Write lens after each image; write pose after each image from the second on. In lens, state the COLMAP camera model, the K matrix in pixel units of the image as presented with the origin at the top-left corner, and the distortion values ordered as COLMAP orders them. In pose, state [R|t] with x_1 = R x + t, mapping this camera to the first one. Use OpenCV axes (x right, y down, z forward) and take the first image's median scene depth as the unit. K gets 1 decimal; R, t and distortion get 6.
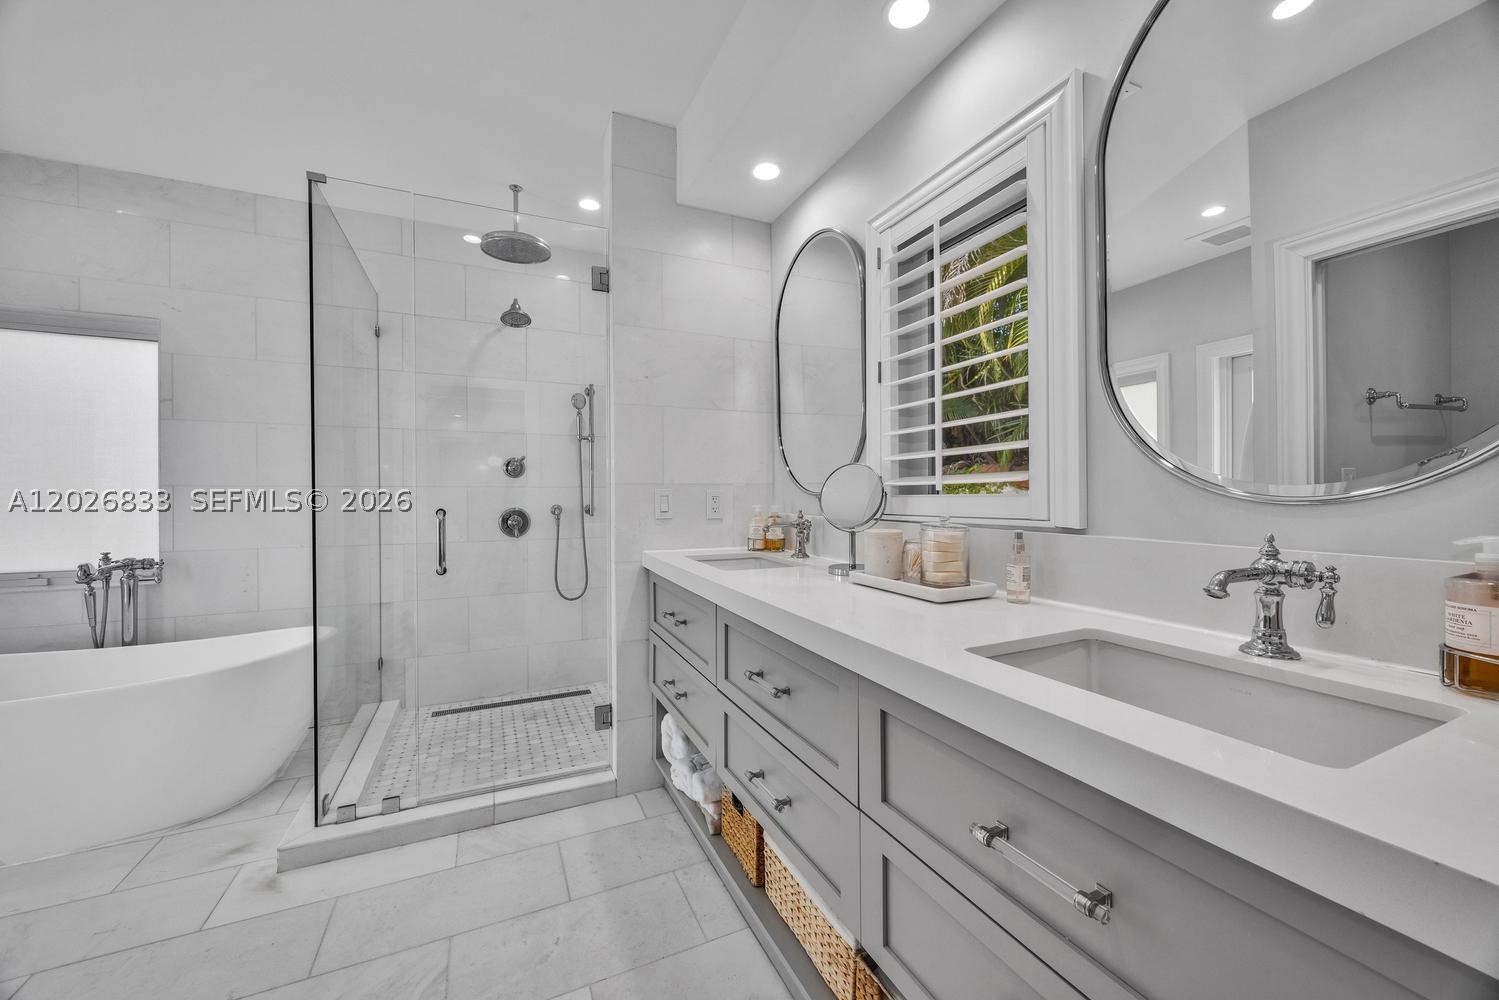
lens RADIAL K [[566.8, 0, 749.9], [0, 566.8, 498.0], [0, 0, 1]] dist [-0.001435, -0.000060]
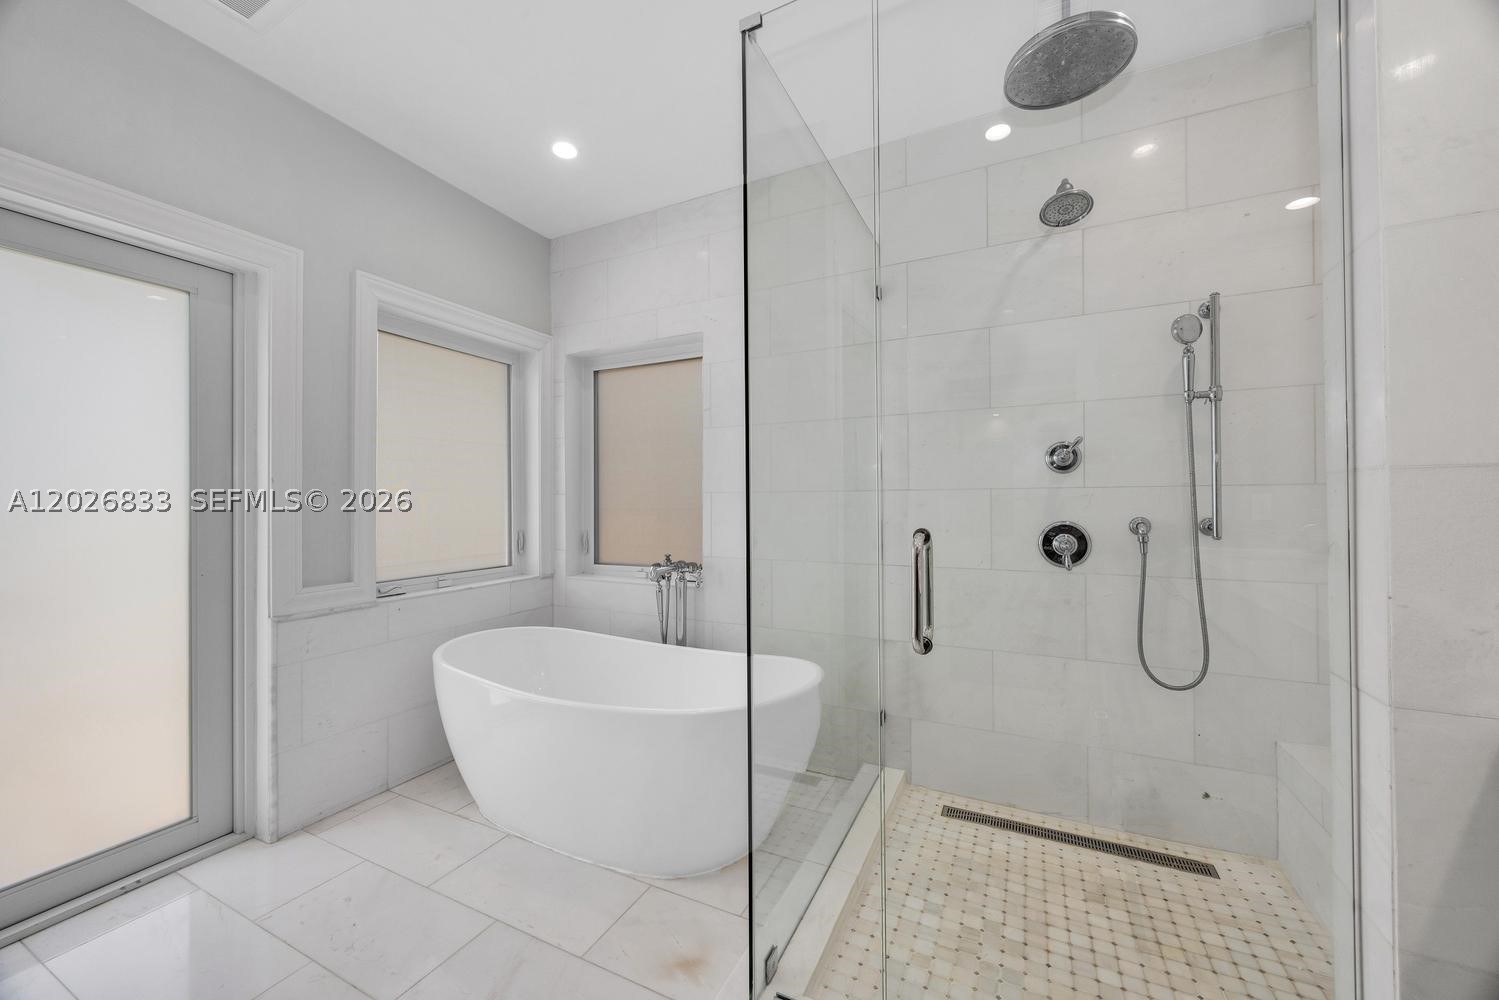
lens RADIAL K [[566.8, 0, 749.9], [0, 566.8, 498.0], [0, 0, 1]] dist [-0.001435, -0.000060]
pose [[0.626613, -0.005164, -0.779313, -0.156867], [-0.001422, 0.999969, -0.007770, -0.002813], [0.779329, 0.005976, 0.626586, 0.364512]]
